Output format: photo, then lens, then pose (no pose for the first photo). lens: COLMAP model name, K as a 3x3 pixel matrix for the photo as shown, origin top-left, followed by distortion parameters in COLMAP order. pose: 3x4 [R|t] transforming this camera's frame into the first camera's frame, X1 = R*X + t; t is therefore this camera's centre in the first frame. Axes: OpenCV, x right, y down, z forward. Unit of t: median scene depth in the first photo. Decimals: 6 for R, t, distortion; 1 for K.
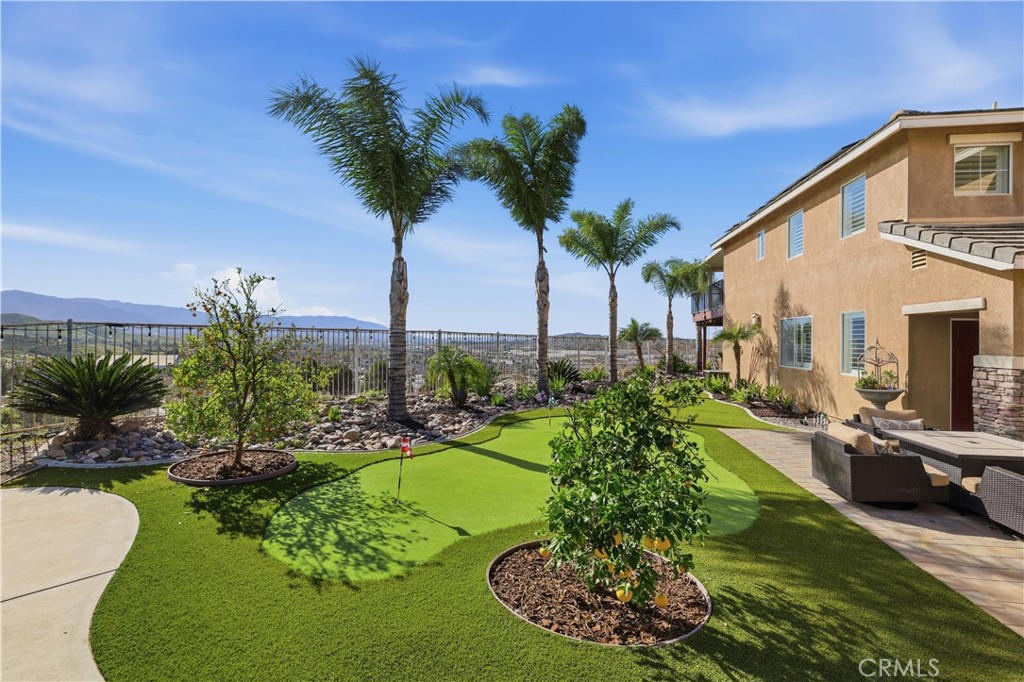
lens RADIAL K [[445.2, 0, 512.8], [0, 445.2, 337.7], [0, 0, 1]] dist [-0.039609, 0.014699]
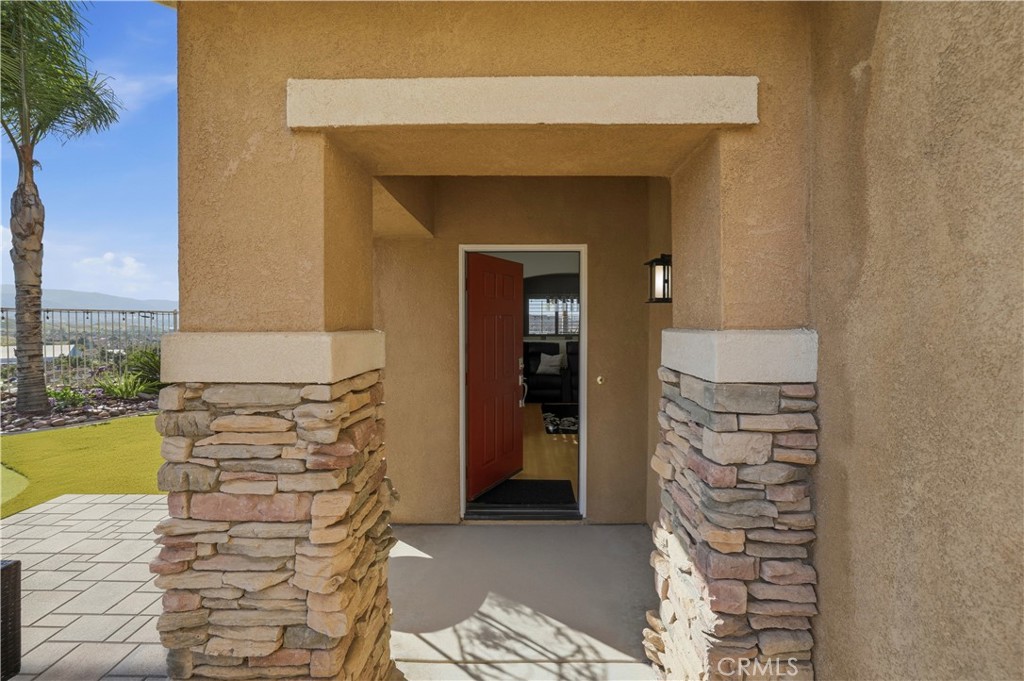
lens RADIAL K [[445.2, 0, 512.8], [0, 445.2, 337.2], [0, 0, 1]] dist [-0.039609, 0.014699]
pose [[0.989858, -0.020527, 0.140567, 0.980790], [0.014882, 0.999045, 0.041089, 0.029033], [-0.141276, -0.038580, 0.989218, 0.538929]]
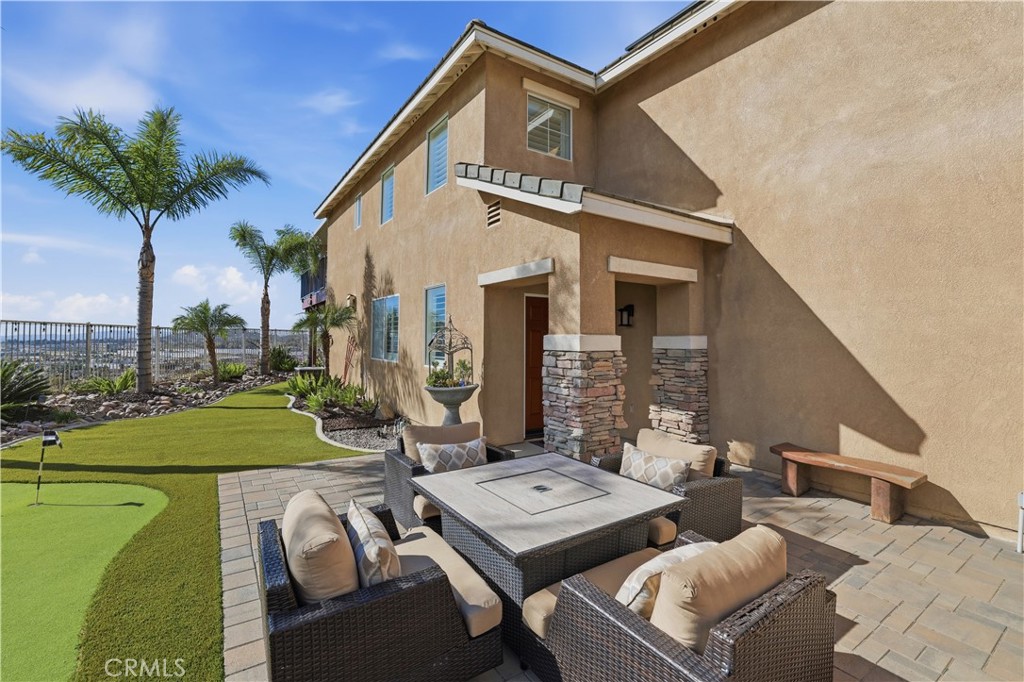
lens RADIAL K [[445.2, 0, 512.8], [0, 445.2, 337.7], [0, 0, 1]] dist [-0.039609, 0.014699]
pose [[0.736614, -0.010301, 0.676234, 0.413626], [0.004020, 0.999933, 0.010853, 0.030036], [-0.676301, -0.005276, 0.736607, 0.385459]]
